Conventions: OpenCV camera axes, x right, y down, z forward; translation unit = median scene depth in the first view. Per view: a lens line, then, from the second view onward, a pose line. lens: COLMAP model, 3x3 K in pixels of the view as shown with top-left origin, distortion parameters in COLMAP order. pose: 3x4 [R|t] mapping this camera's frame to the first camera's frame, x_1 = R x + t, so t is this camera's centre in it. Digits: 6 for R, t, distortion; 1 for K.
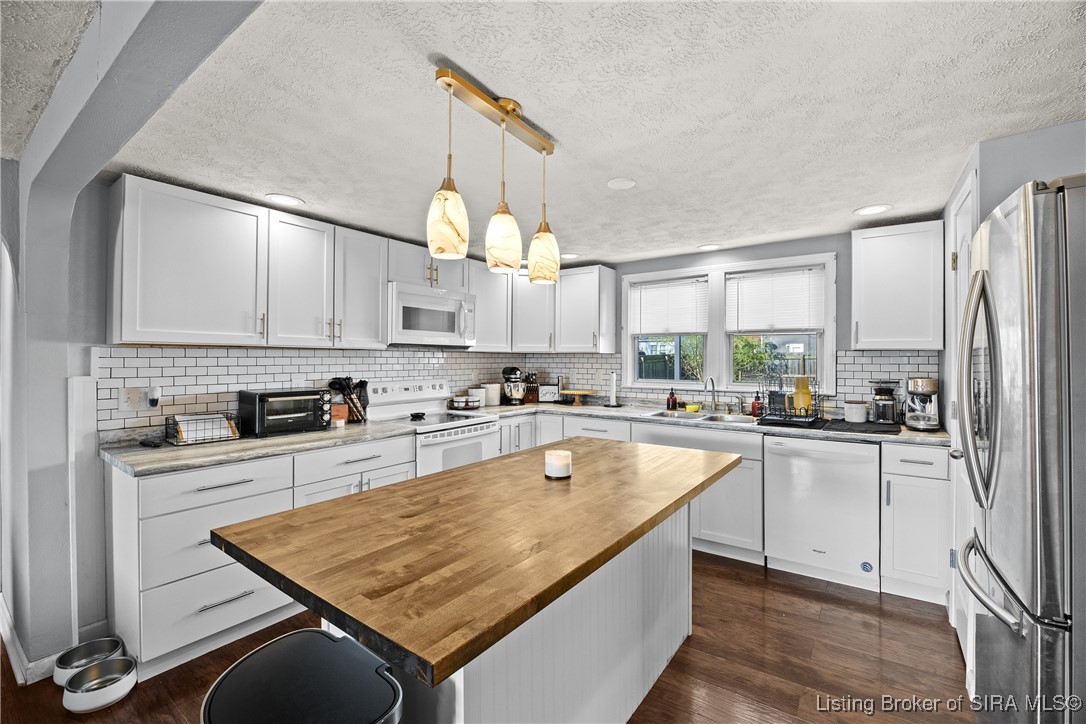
lens RADIAL K [[461.7, 0, 543.0], [0, 461.7, 362.0], [0, 0, 1]] dist [-0.001875, -0.000101]
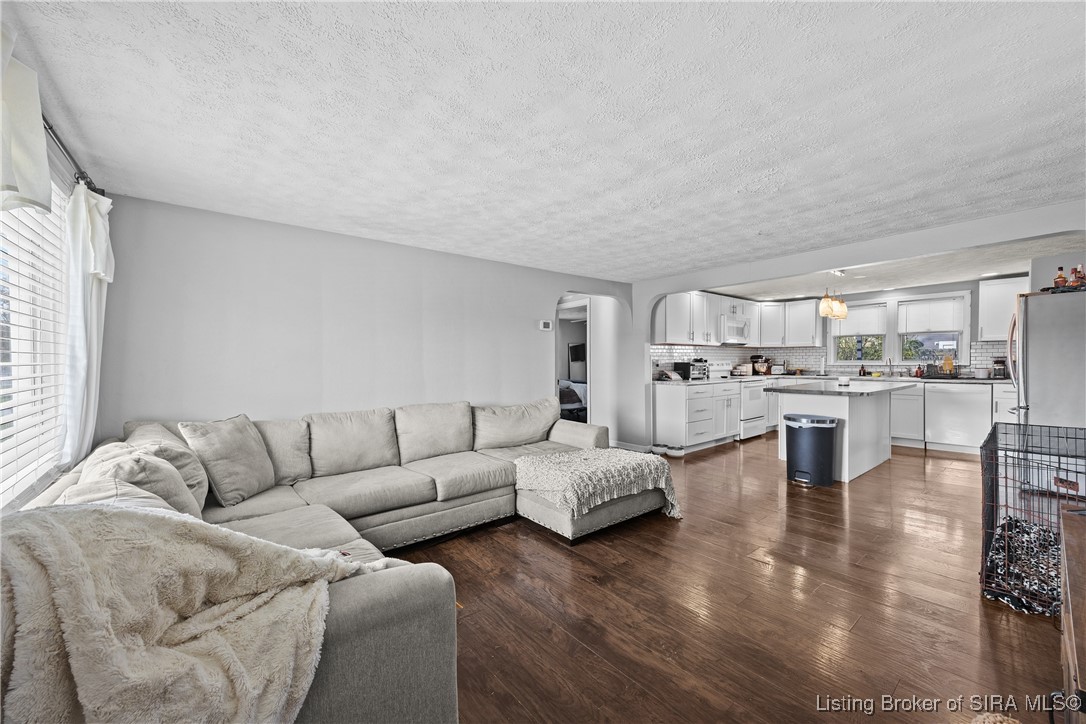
lens RADIAL K [[418.5, 0, 539.6], [0, 418.5, 370.0], [0, 0, 1]] dist [0.002641, 0.000224]
pose [[0.963823, -0.002641, -0.266530, -0.547281], [0.006663, 0.999877, 0.014190, 0.048651], [0.266460, -0.015452, 0.963722, -1.016516]]
